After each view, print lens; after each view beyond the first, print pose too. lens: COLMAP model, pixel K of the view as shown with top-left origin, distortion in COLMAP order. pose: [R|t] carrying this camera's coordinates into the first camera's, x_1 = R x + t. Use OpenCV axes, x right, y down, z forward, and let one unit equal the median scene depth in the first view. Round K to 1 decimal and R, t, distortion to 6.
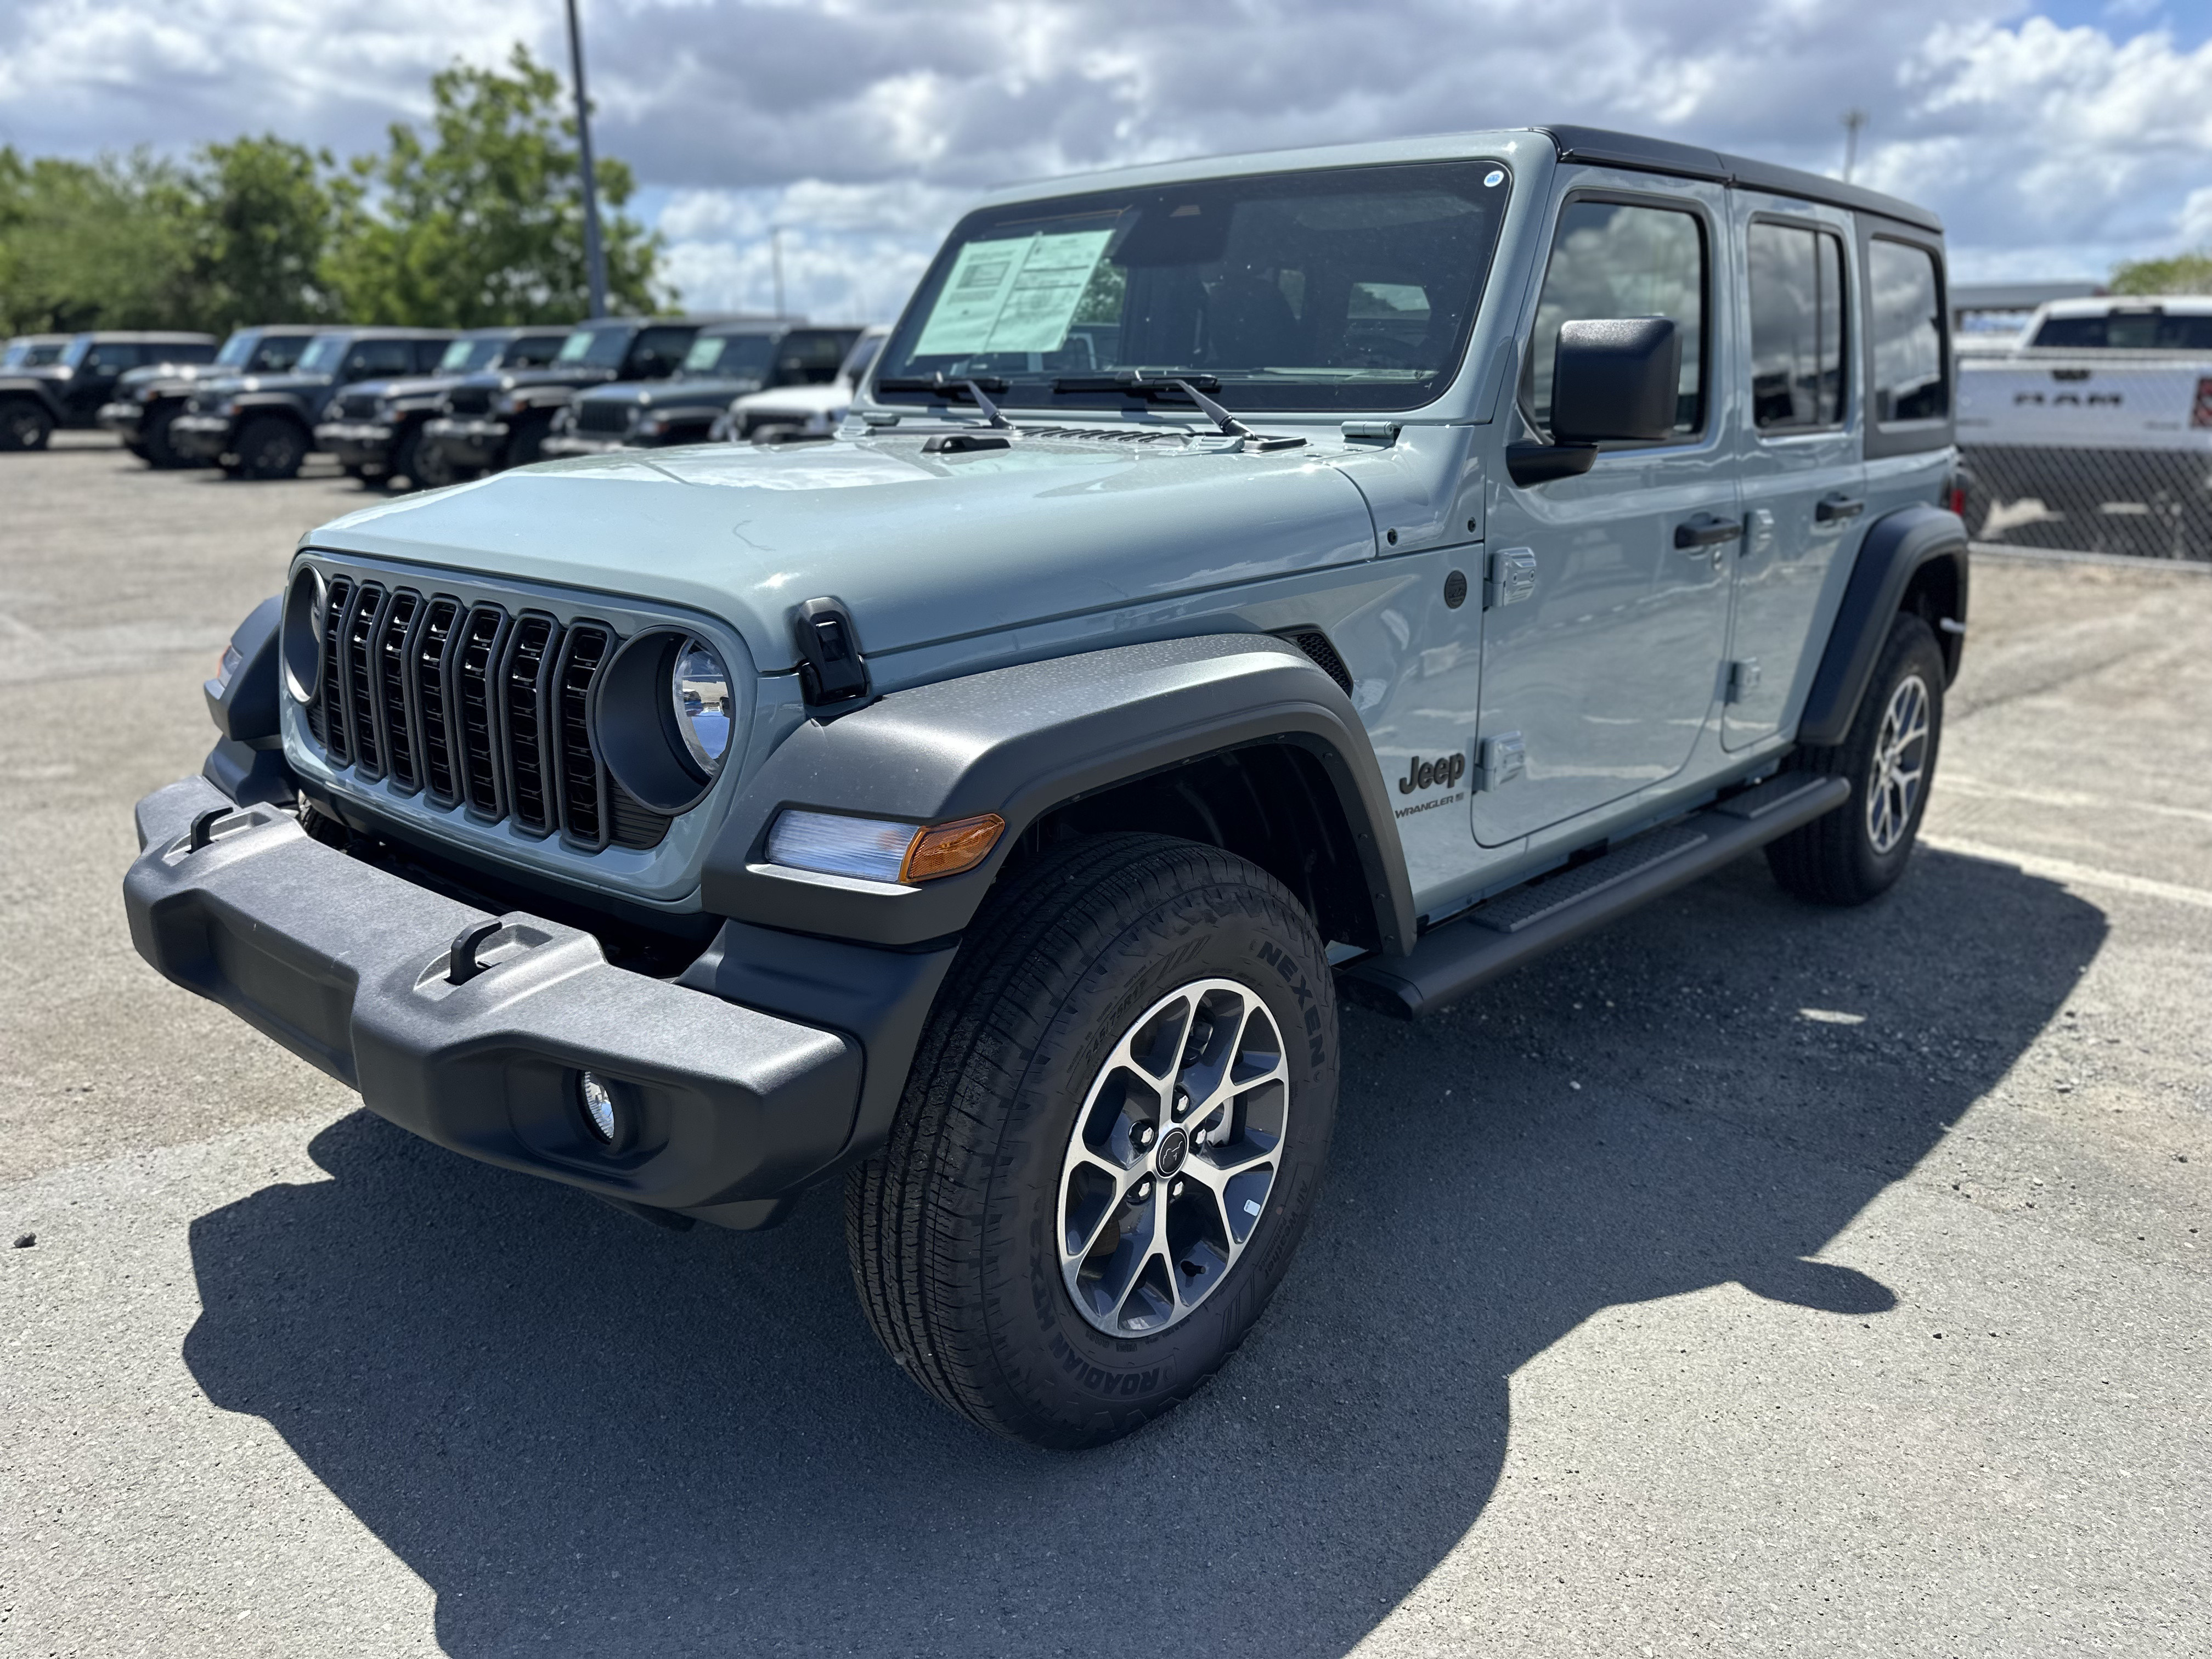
lens RADIAL K [[1743.4, 0, 1118.1], [0, 1743.4, 811.3], [0, 0, 1]] dist [0.032601, -0.049565]
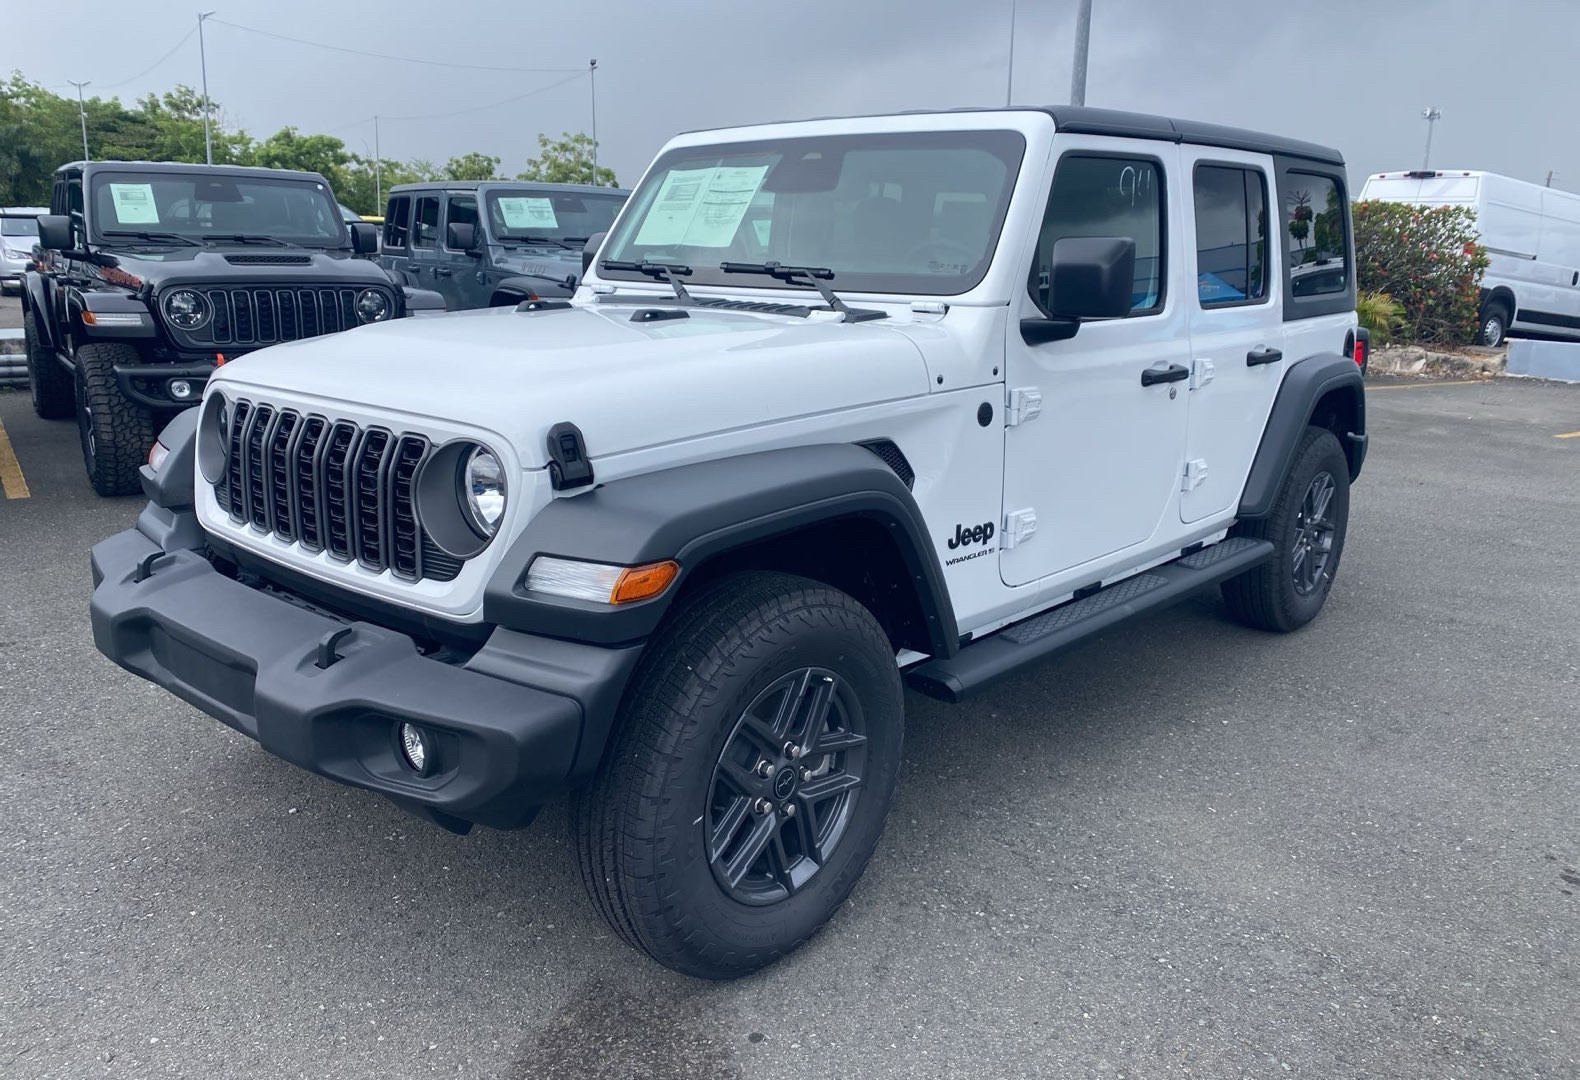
lens RADIAL K [[1319.1, 0, 807.4], [0, 1319.1, 475.2], [0, 0, 1]] dist [0.050754, -0.002498]
pose [[0.999872, 0.010035, 0.012462, 0.026668], [-0.009249, 0.998055, -0.061652, -0.002230], [-0.013056, 0.061529, 0.998020, -0.143426]]
